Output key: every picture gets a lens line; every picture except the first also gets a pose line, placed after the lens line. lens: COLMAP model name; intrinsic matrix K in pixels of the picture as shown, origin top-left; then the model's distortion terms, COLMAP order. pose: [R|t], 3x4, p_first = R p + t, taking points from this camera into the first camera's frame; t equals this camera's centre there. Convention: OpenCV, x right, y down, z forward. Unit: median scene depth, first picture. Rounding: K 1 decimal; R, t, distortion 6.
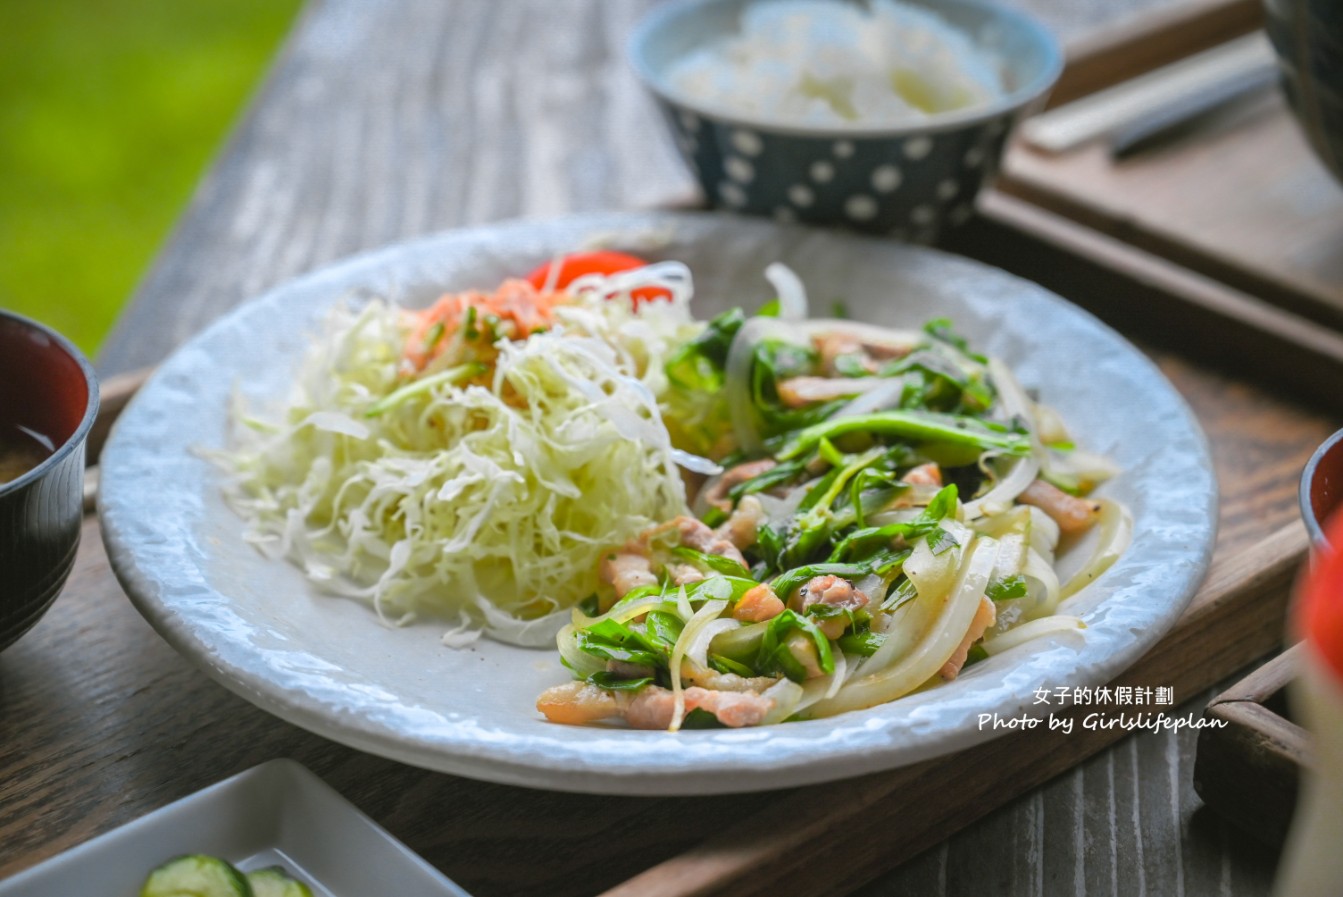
lens RADIAL K [[2745.3, 0, 671.5], [0, 2745.3, 448.5], [0, 0, 1]] dist [-0.035930, 0.194480]
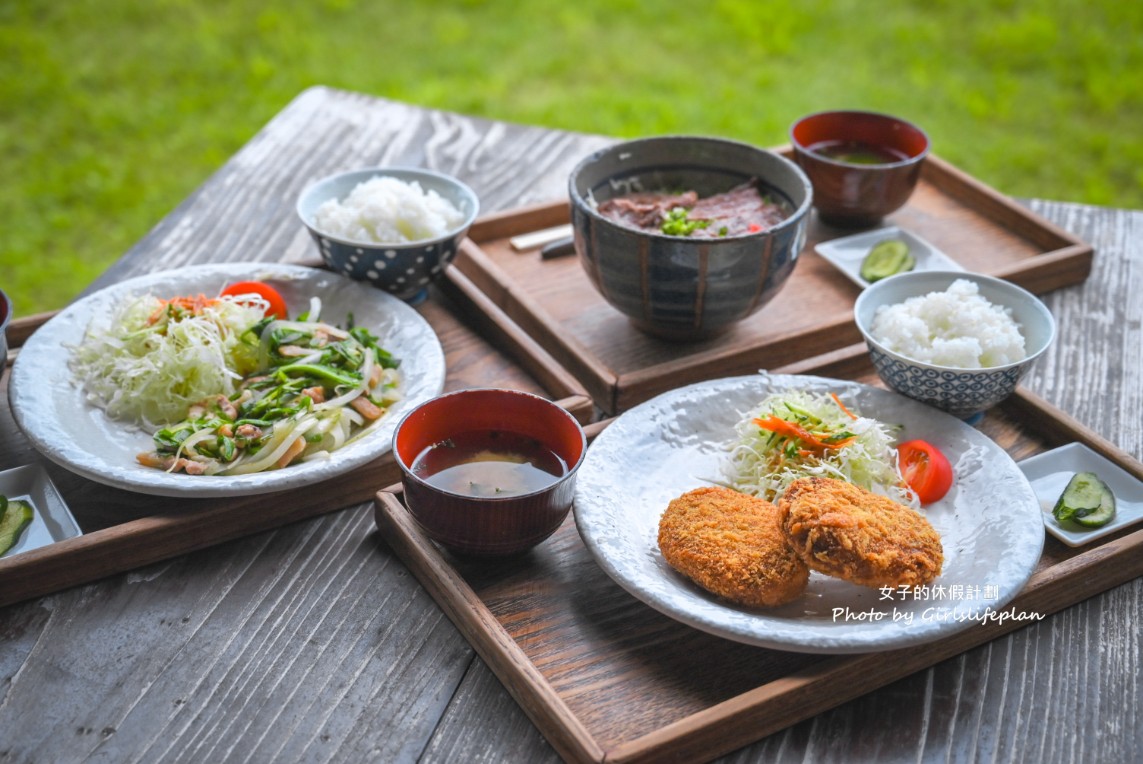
lens RADIAL K [[1738.9, 0, 571.5], [0, 1738.9, 382.0], [0, 0, 1]] dist [-0.000634, 0.034763]
pose [[0.980791, 0.131676, -0.143908, 0.582233], [-0.124927, 0.990640, 0.055009, -0.122838], [0.149804, -0.035974, 0.988061, -0.608746]]
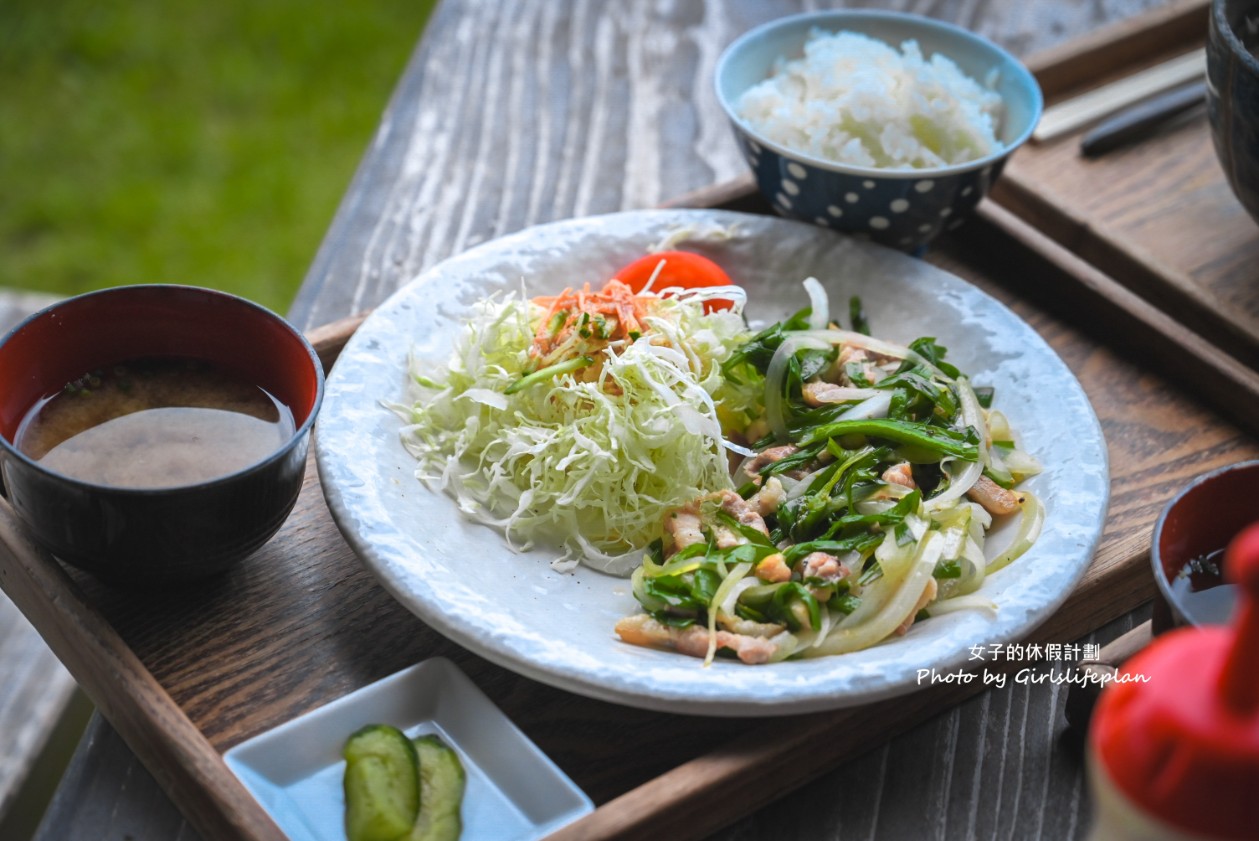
lens RADIAL K [[2573.6, 0, 629.5], [0, 2573.6, 420.5], [0, 0, 1]] dist [-0.035930, 0.194480]
pose [[0.996580, 0.077015, -0.029957, -0.008697], [-0.071968, 0.987043, 0.143411, -0.200174], [0.040614, -0.140764, 0.989210, -0.313882]]
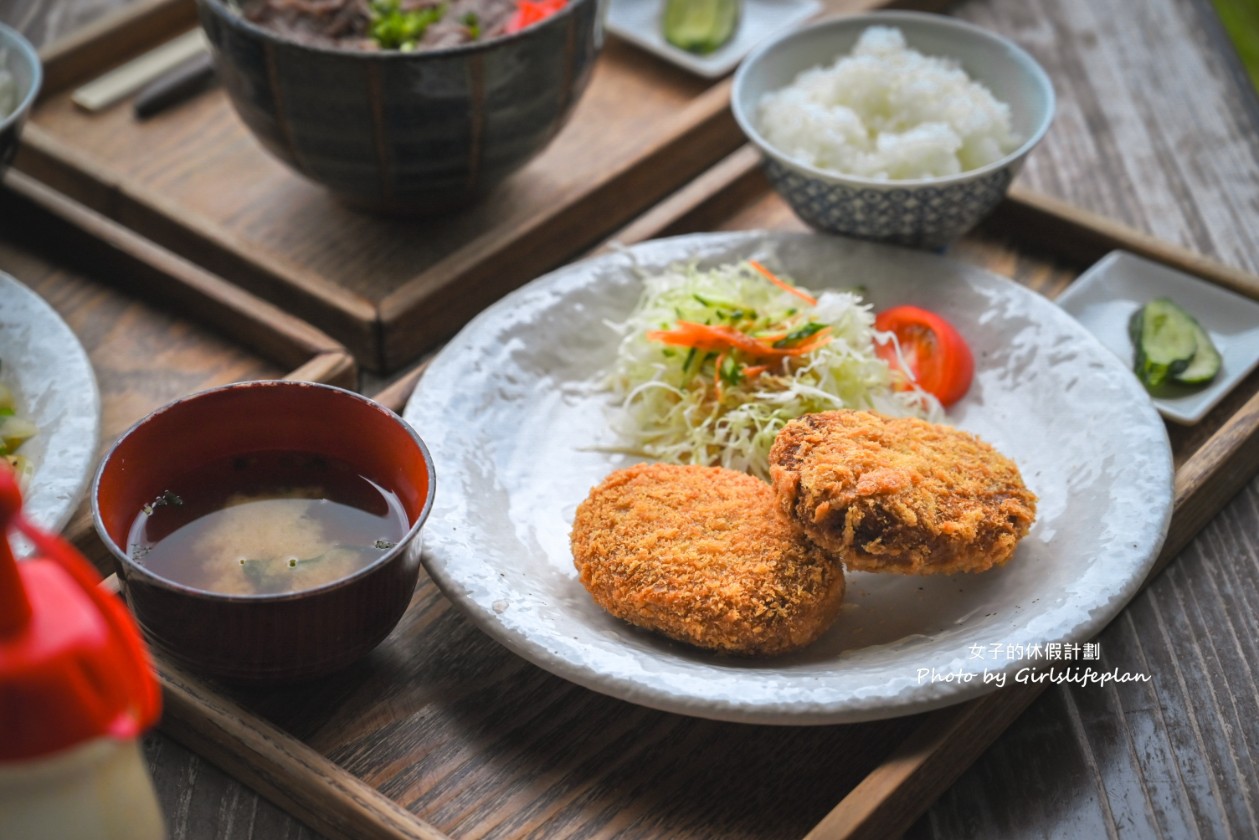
lens RADIAL K [[2573.6, 0, 629.5], [0, 2573.6, 420.0], [0, 0, 1]] dist [-0.035930, 0.194480]
pose [[0.985968, -0.087654, 0.142068, 0.296141], [0.065233, 0.985691, 0.155431, -0.197934], [-0.153659, -0.143983, 0.977578, -0.385533]]
